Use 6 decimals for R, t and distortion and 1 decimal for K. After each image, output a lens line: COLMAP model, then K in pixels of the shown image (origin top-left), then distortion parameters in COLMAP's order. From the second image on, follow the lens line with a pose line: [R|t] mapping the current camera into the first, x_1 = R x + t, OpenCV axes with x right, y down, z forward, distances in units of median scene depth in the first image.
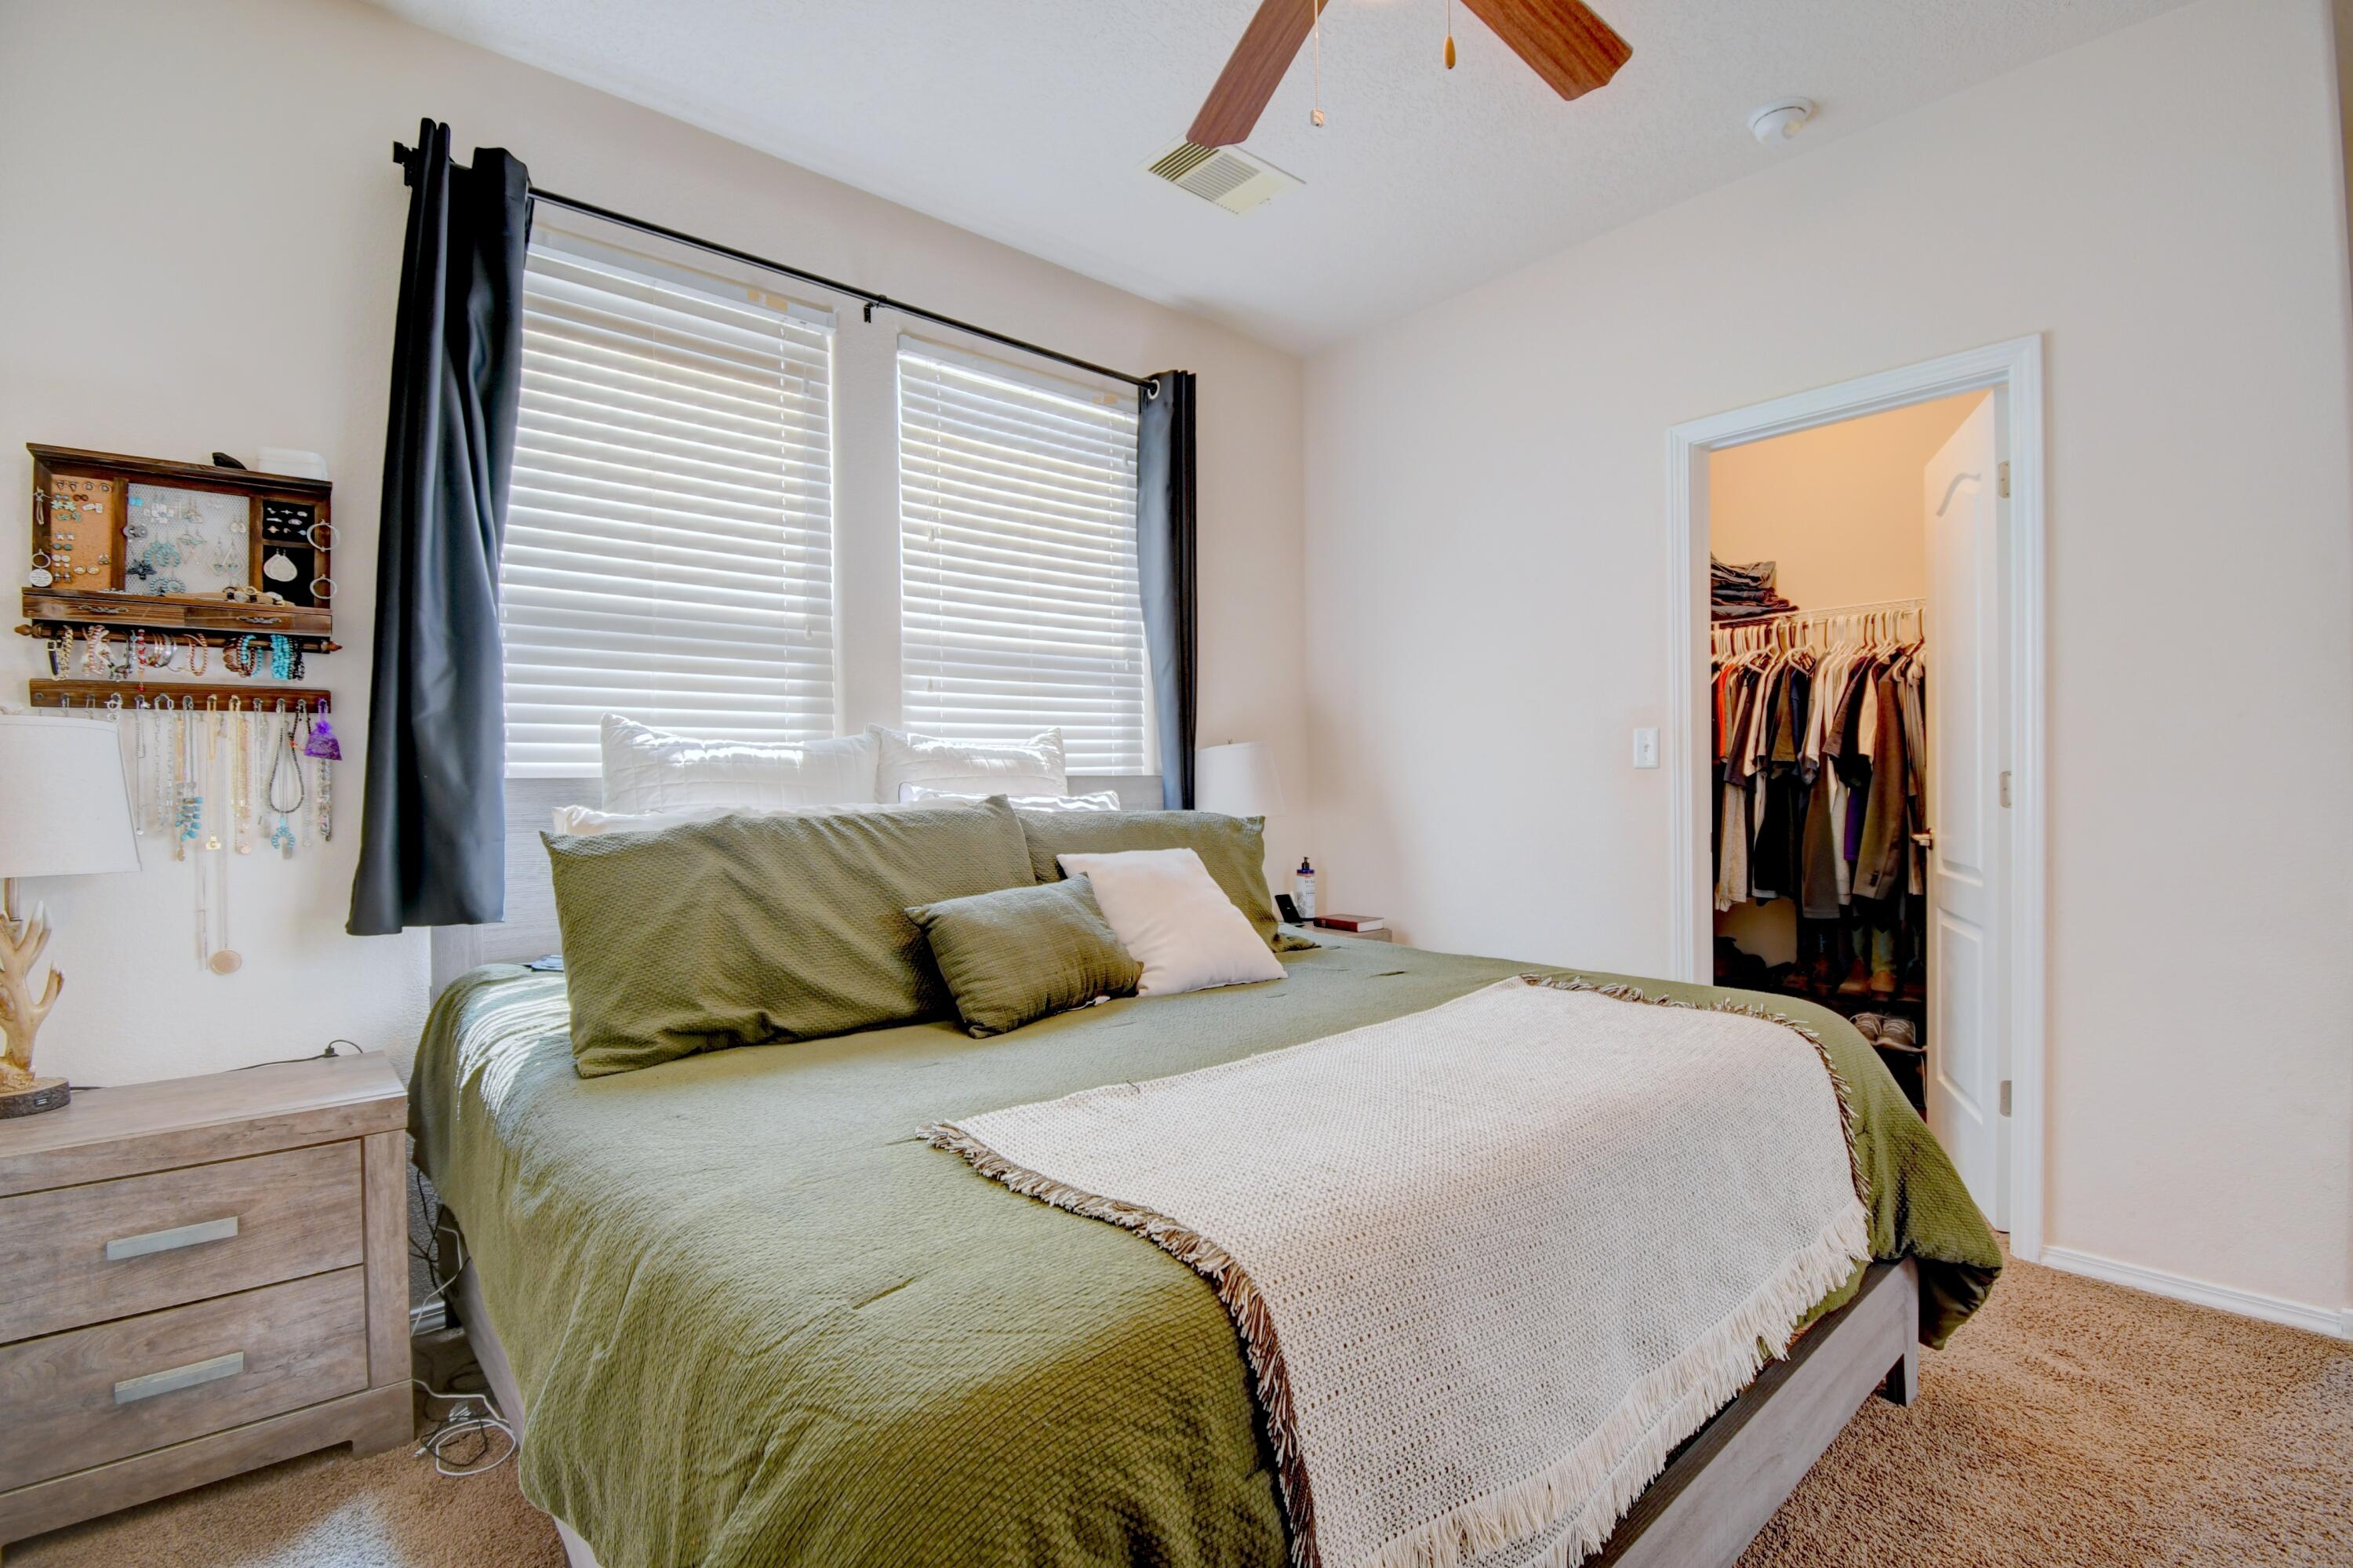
lens RADIAL K [[1042.9, 0, 1176.5], [0, 1042.9, 784.0], [0, 0, 1]] dist [0.020265, -0.025492]
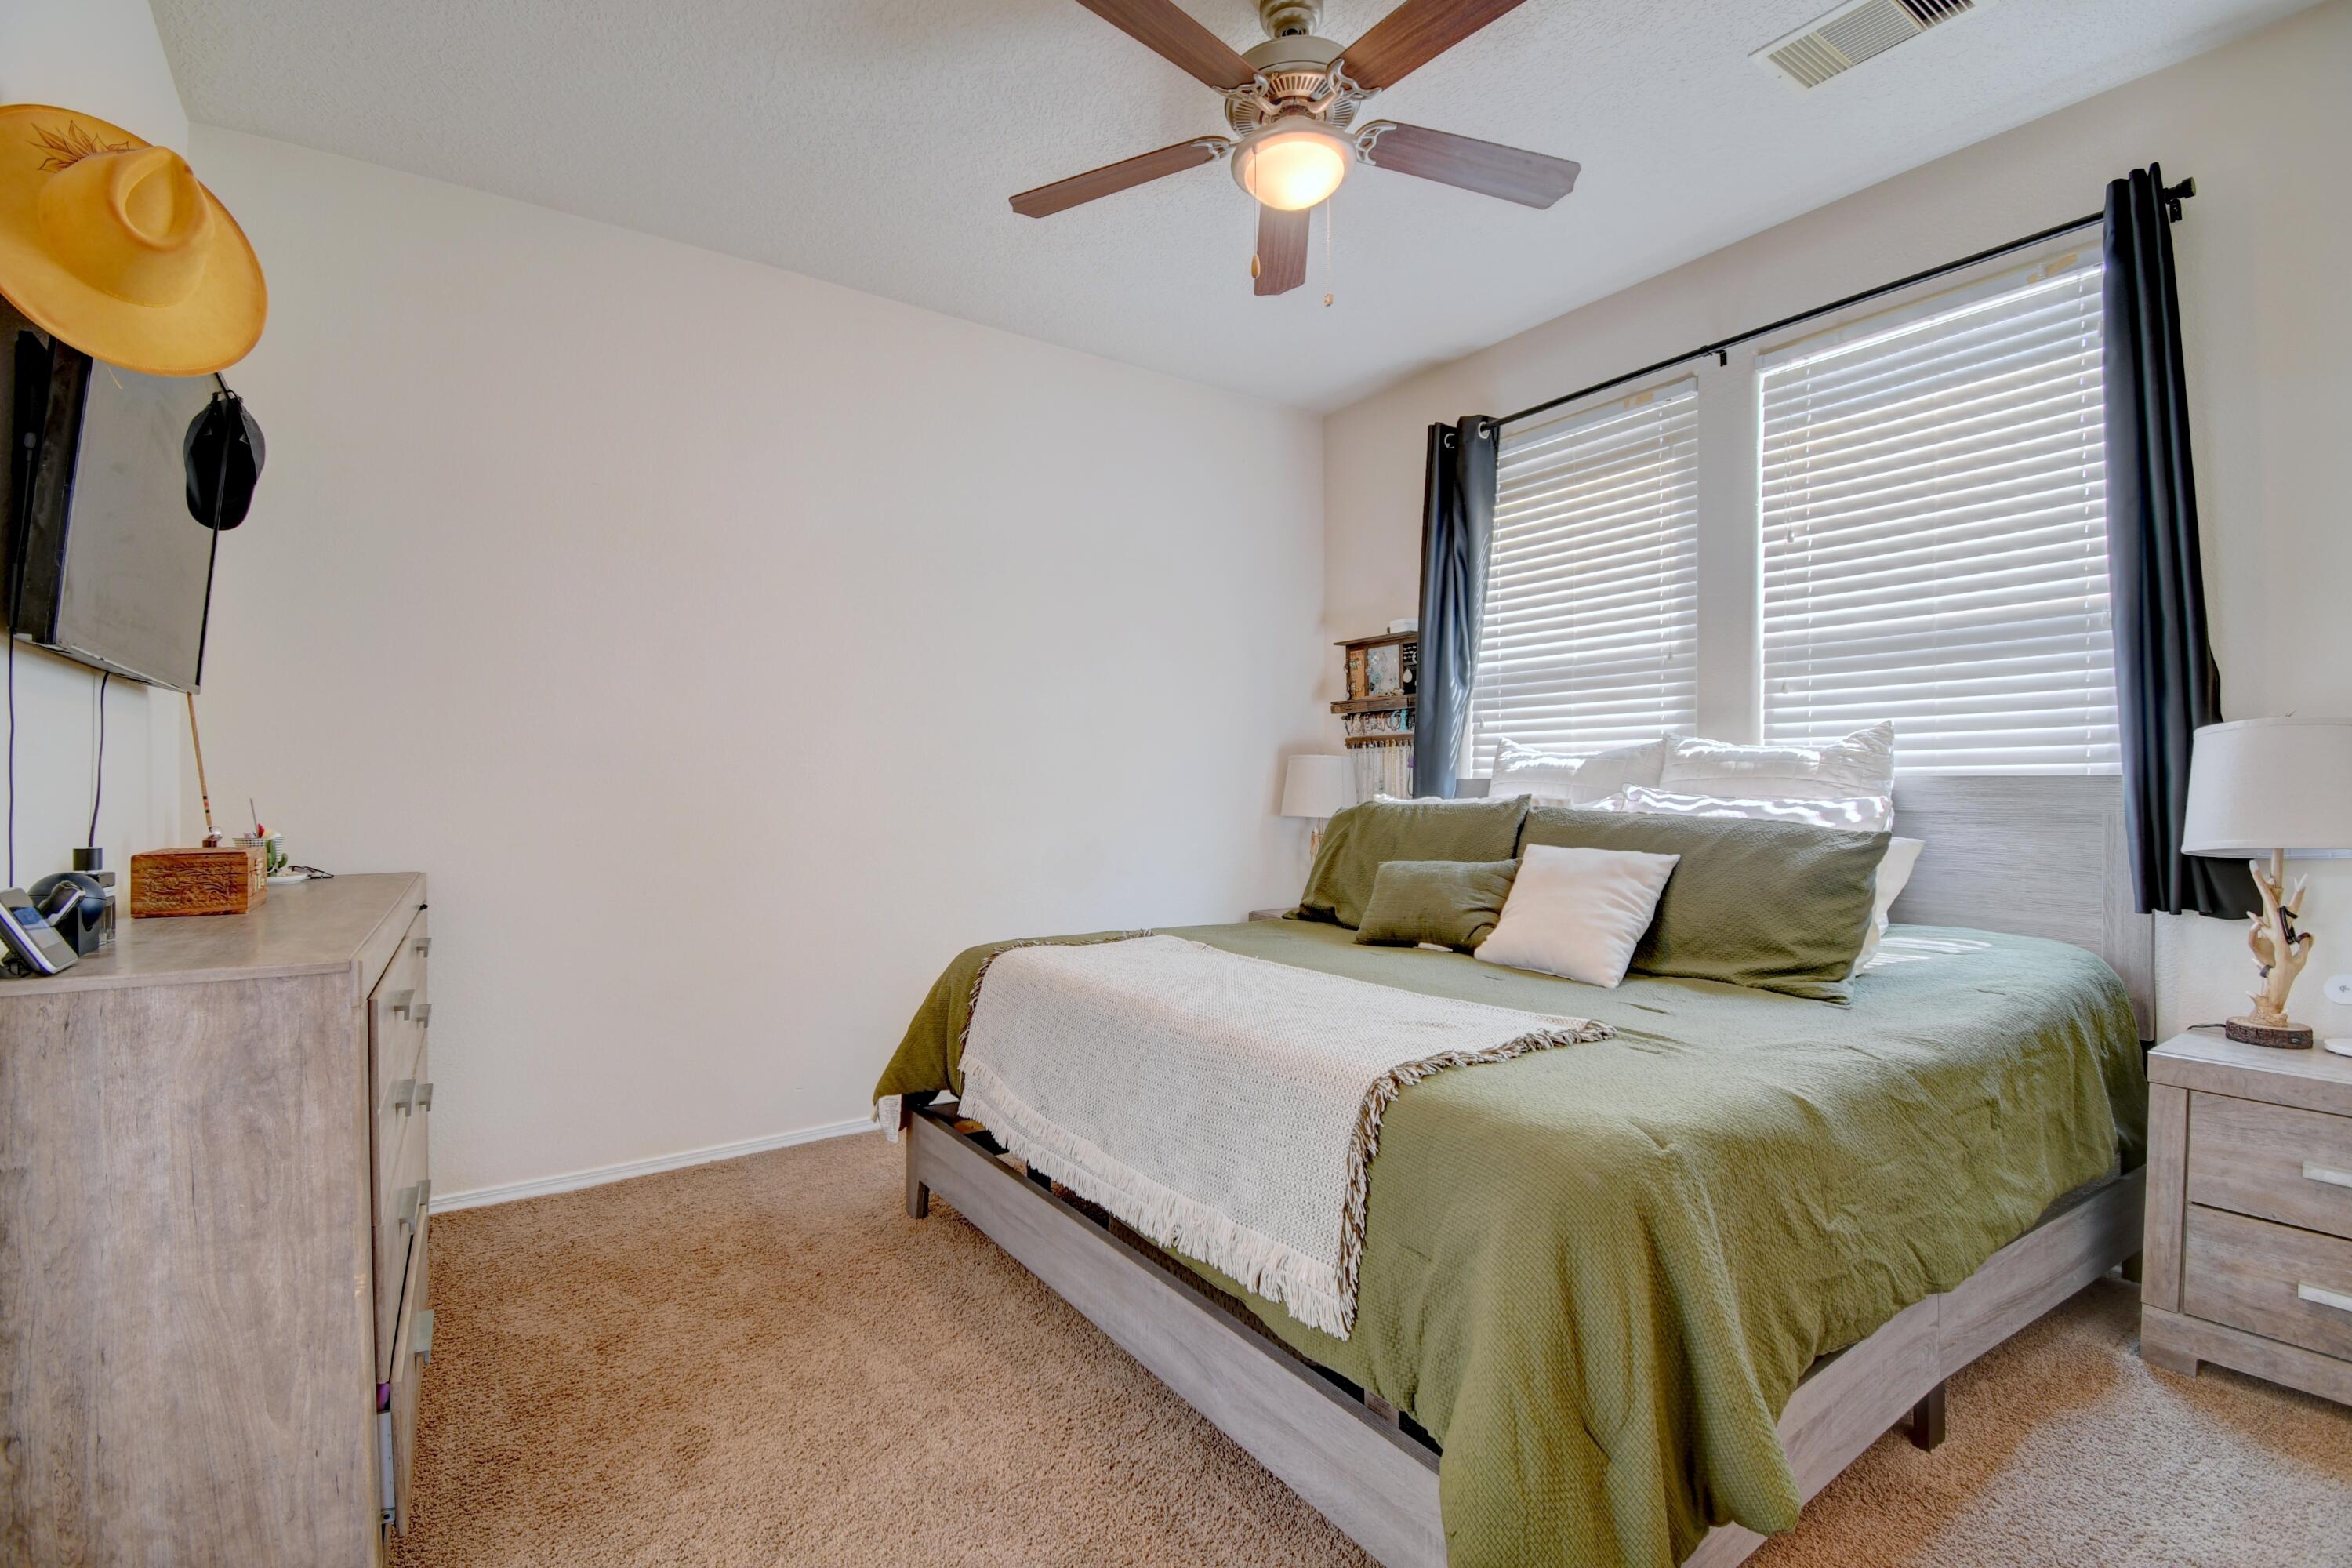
lens RADIAL K [[1042.4, 0, 1176.0], [0, 1042.4, 784.0], [0, 0, 1]] dist [0.020265, -0.025492]
pose [[-0.117048, 0.010049, -0.993075, 1.055582], [-0.001611, 0.999946, 0.010309, -0.012759], [0.993125, 0.002806, -0.117026, 0.673638]]
